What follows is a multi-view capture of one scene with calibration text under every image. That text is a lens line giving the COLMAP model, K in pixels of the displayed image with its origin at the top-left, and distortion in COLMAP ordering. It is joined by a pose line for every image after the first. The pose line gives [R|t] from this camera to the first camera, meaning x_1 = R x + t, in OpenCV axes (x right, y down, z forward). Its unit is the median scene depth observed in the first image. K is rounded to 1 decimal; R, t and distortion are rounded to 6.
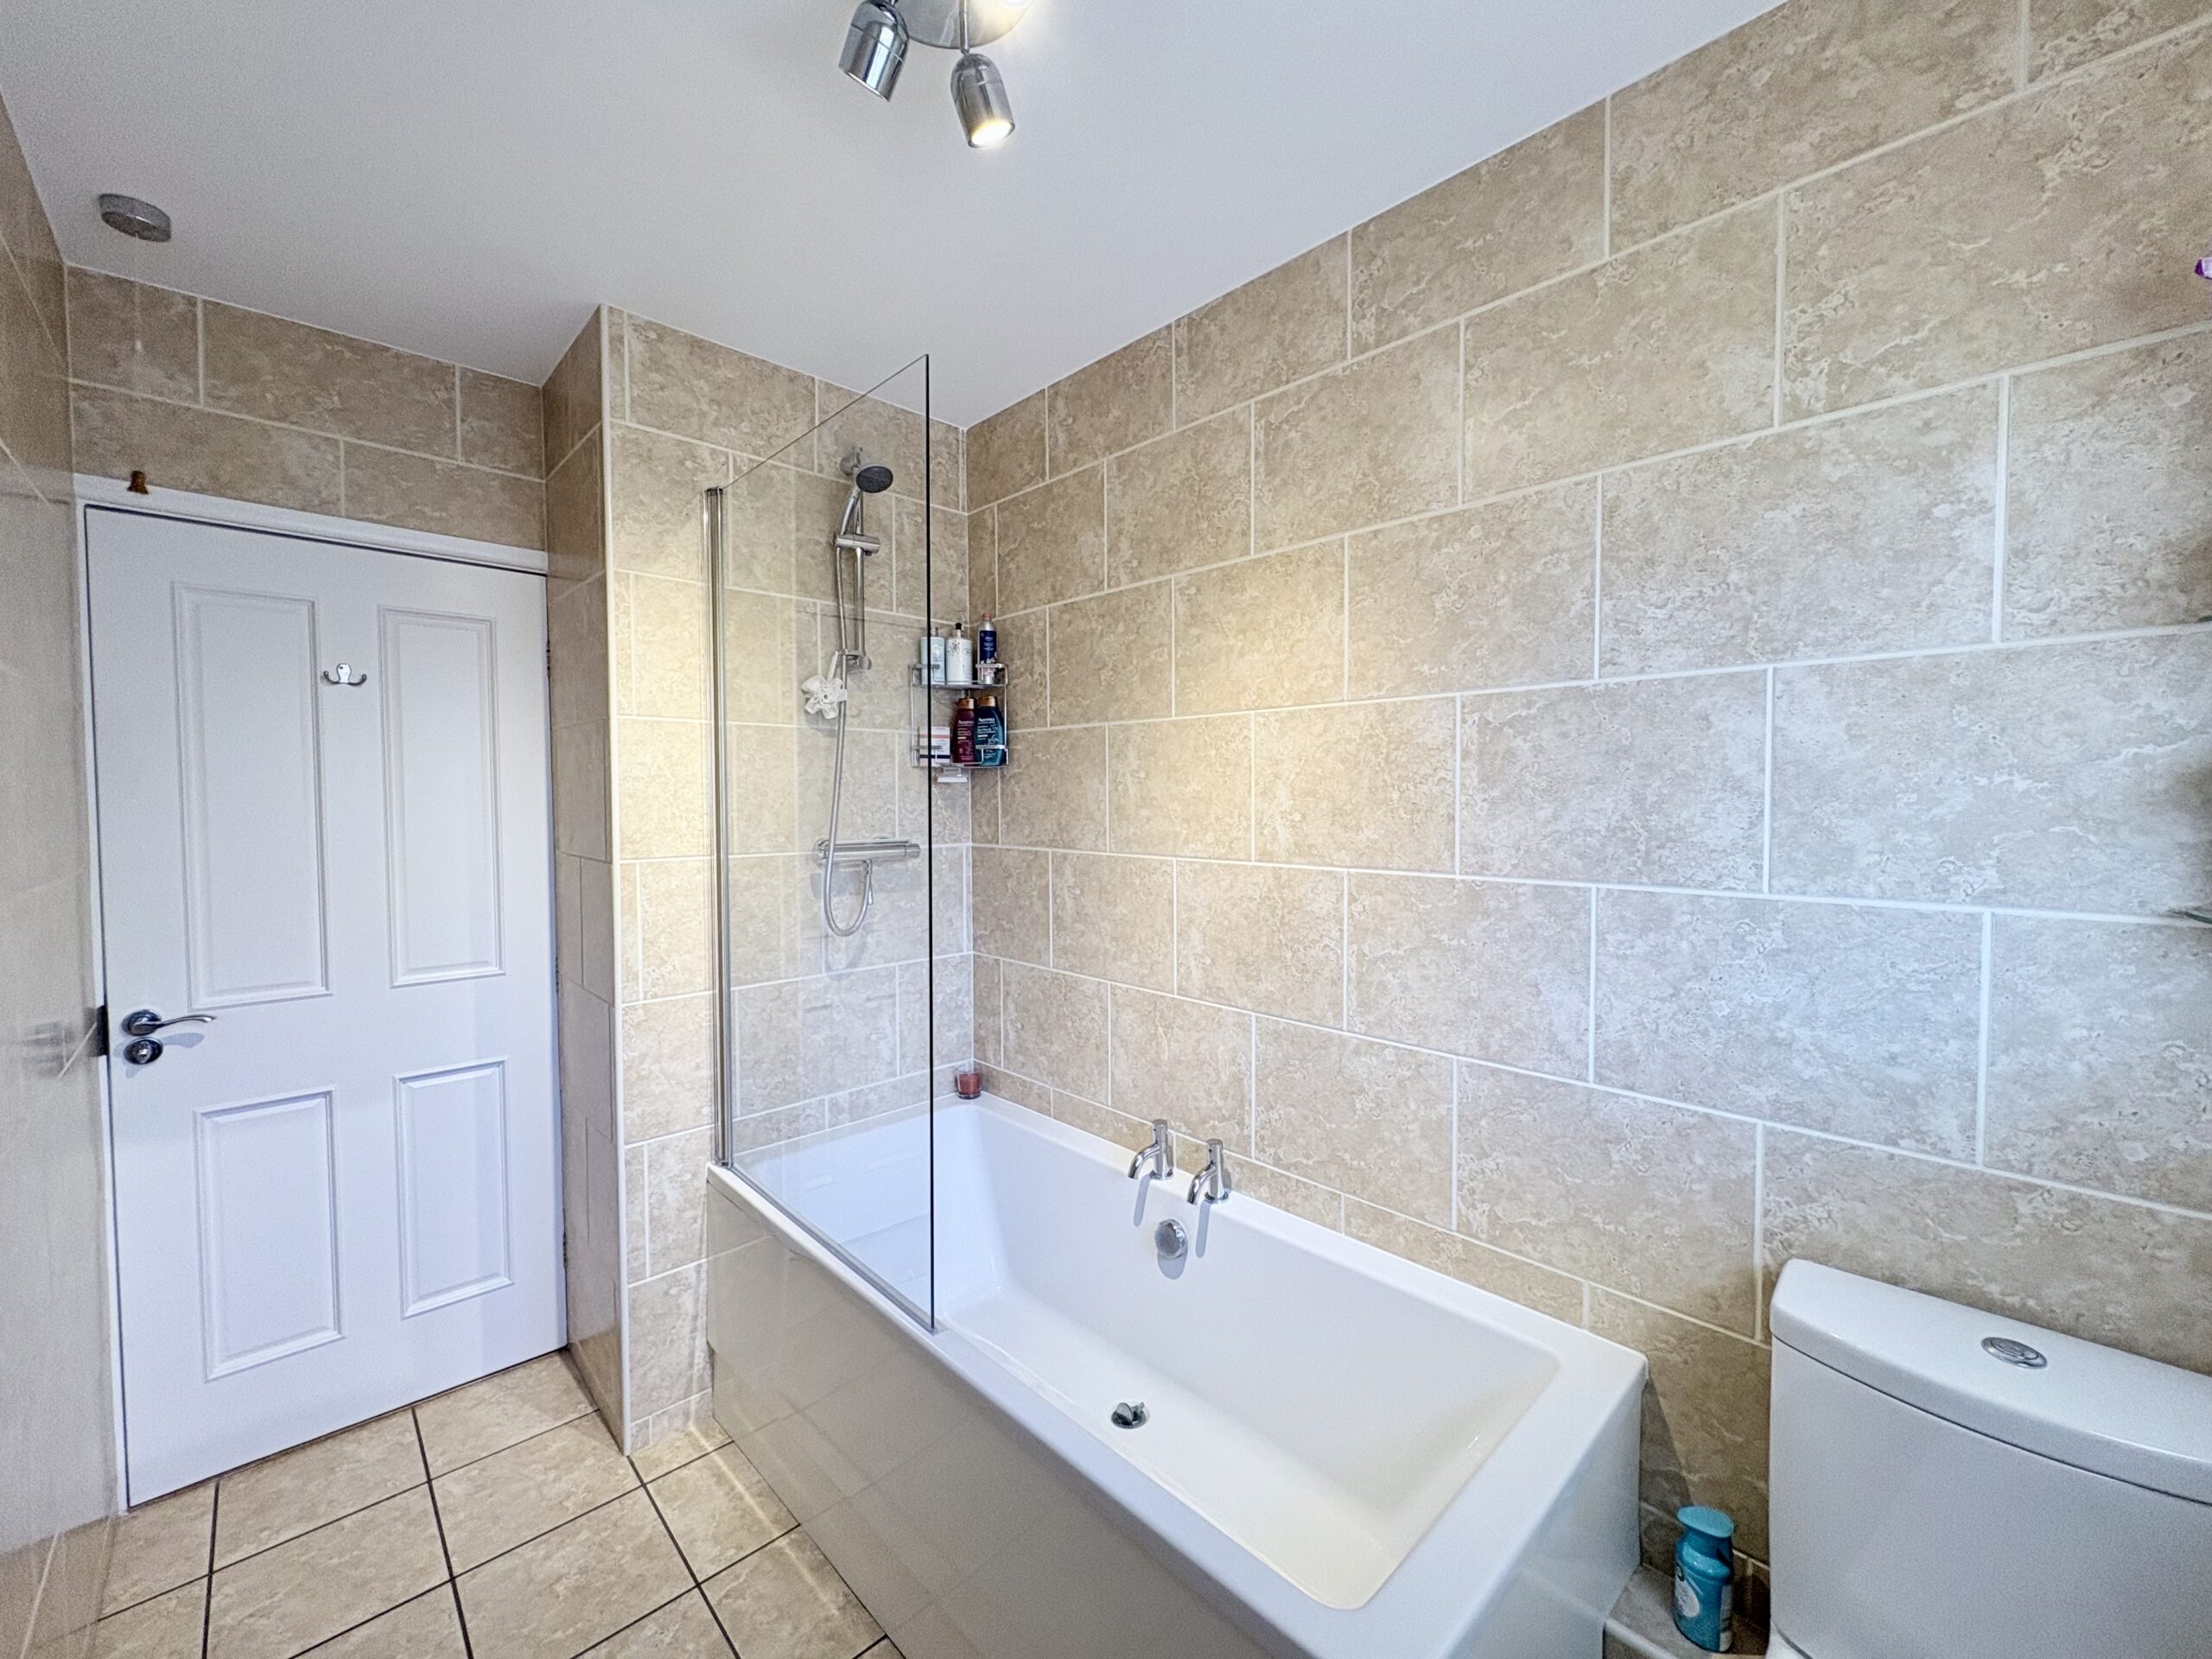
lens RADIAL K [[885.5, 0, 1100.3], [0, 885.5, 826.2], [0, 0, 1]] dist [0.000779, -0.000151]
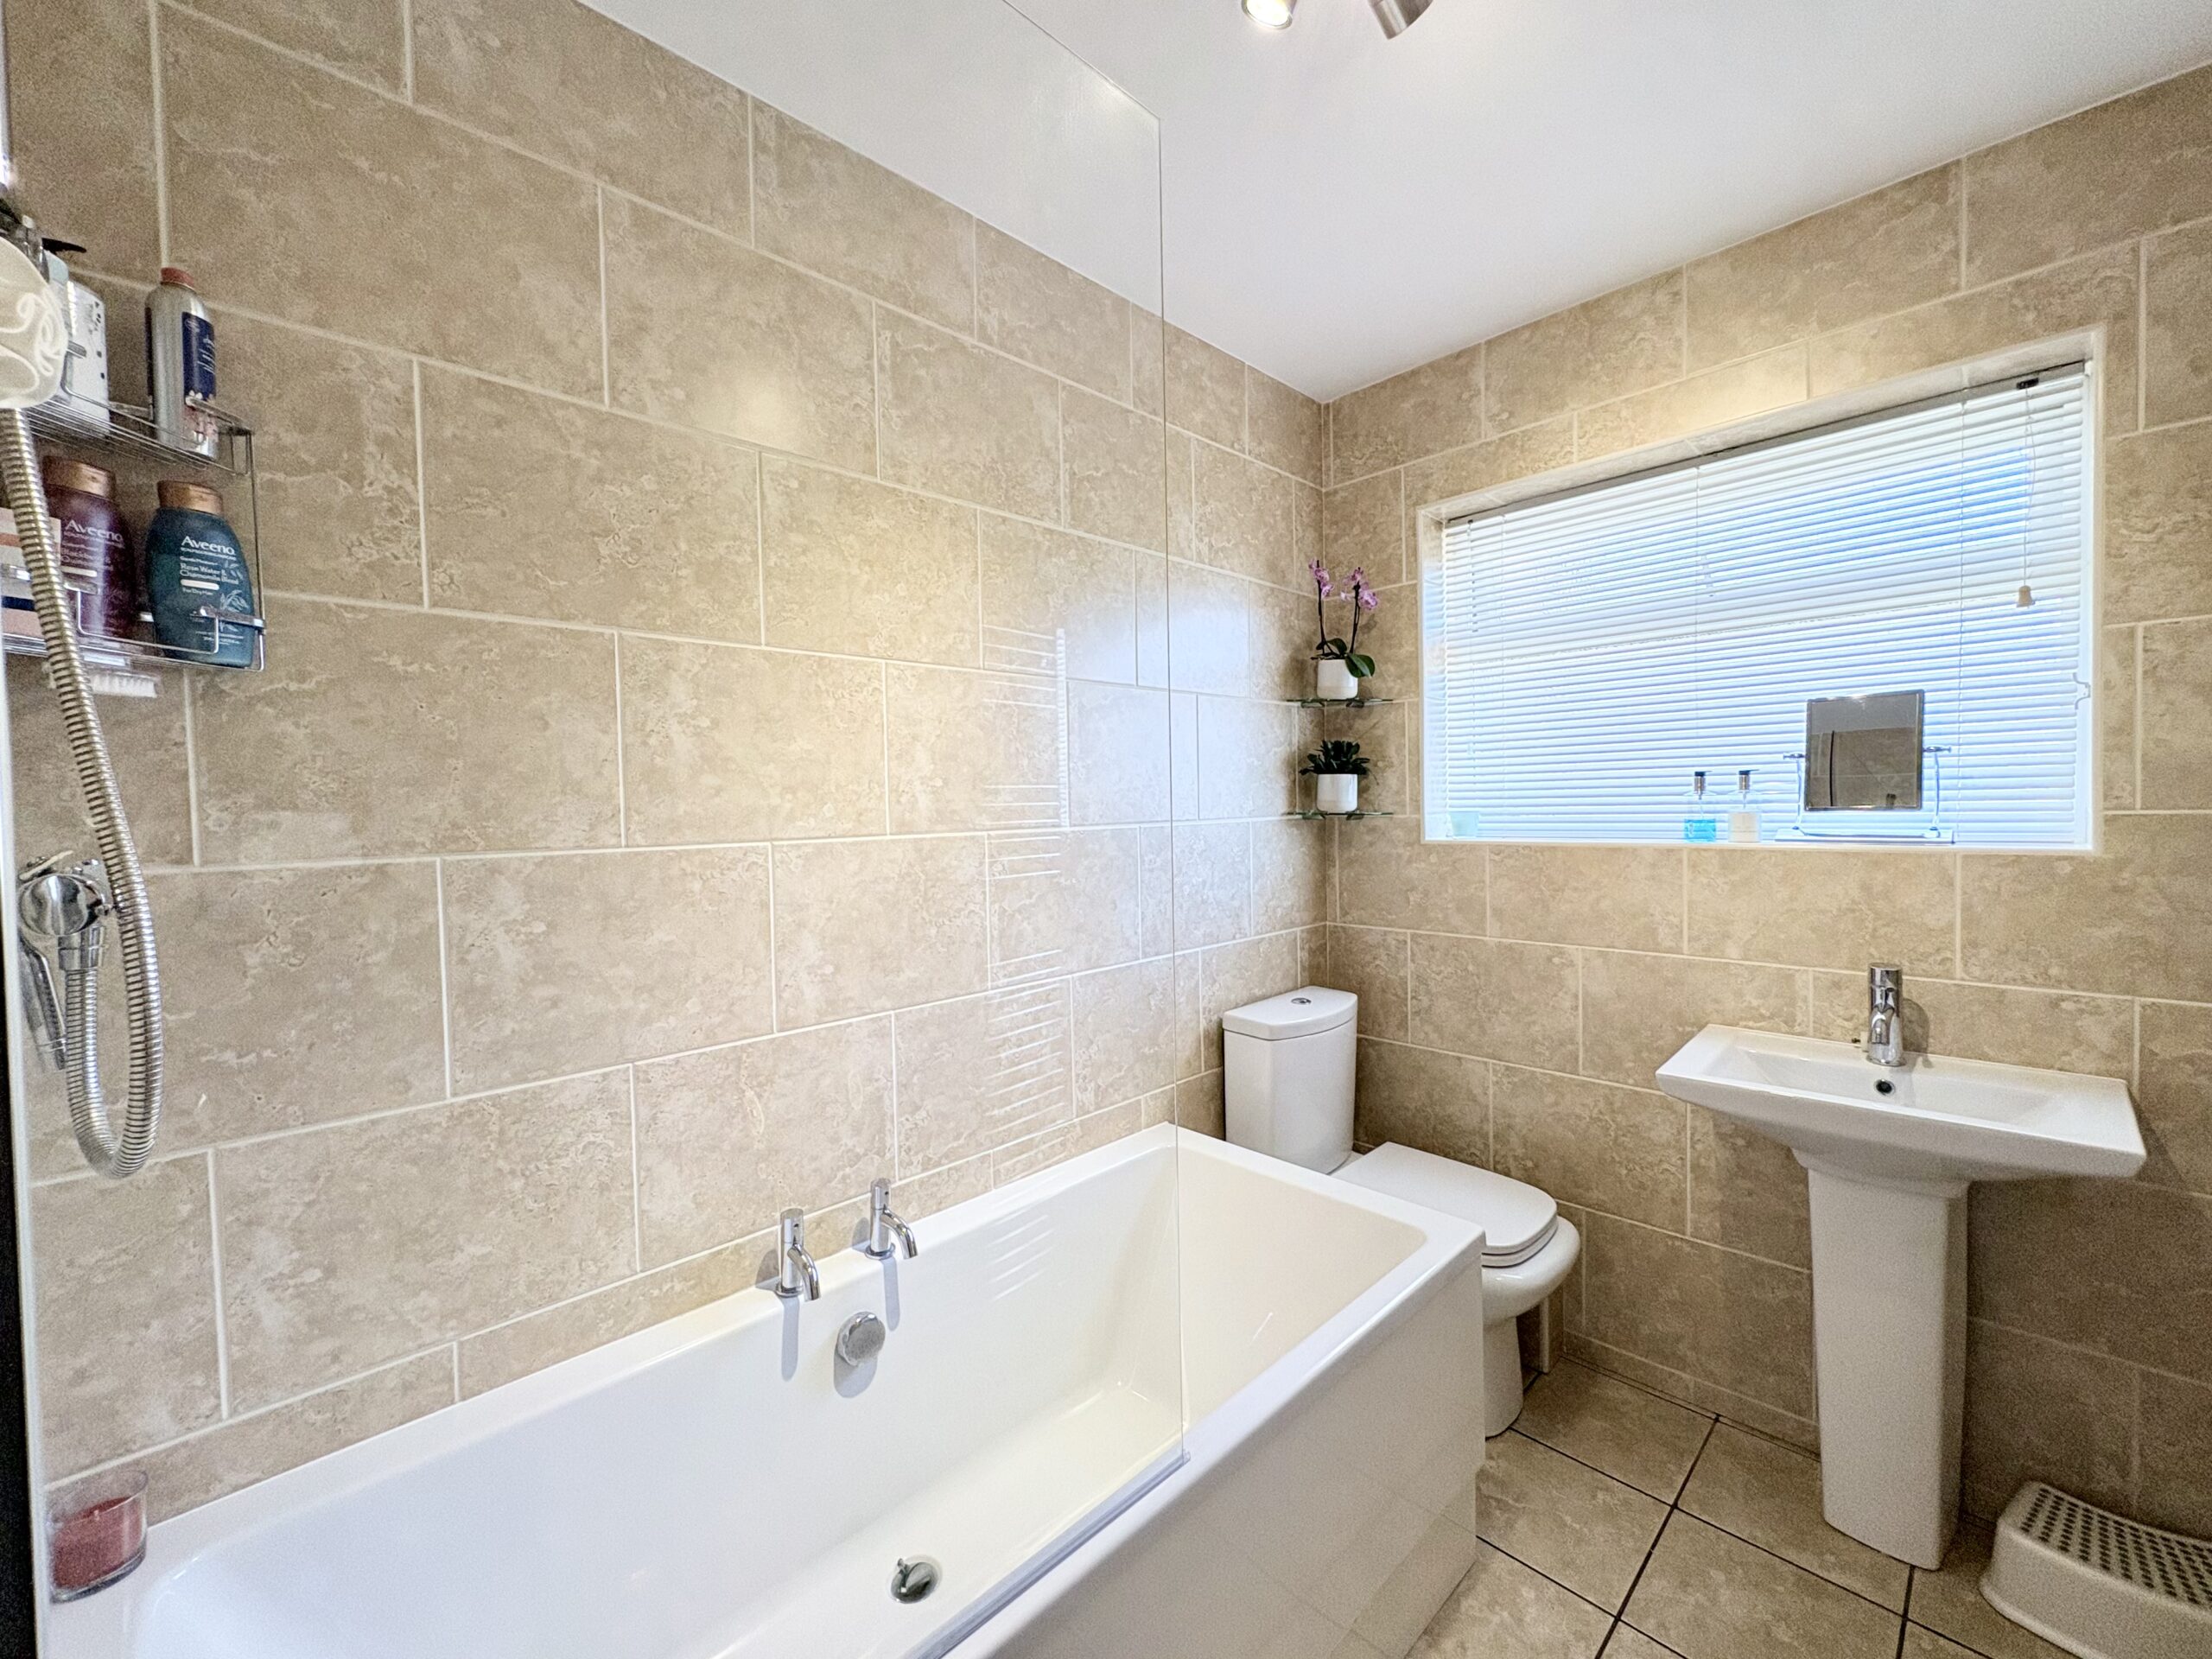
lens RADIAL K [[885.5, 0, 1131.0], [0, 885.5, 836.2], [0, 0, 1]] dist [0.000779, -0.000151]
pose [[-0.019116, -0.028500, 0.999411, -0.689818], [0.063391, 0.997548, 0.029659, 0.030109], [-0.997806, 0.063920, -0.017263, 0.776235]]
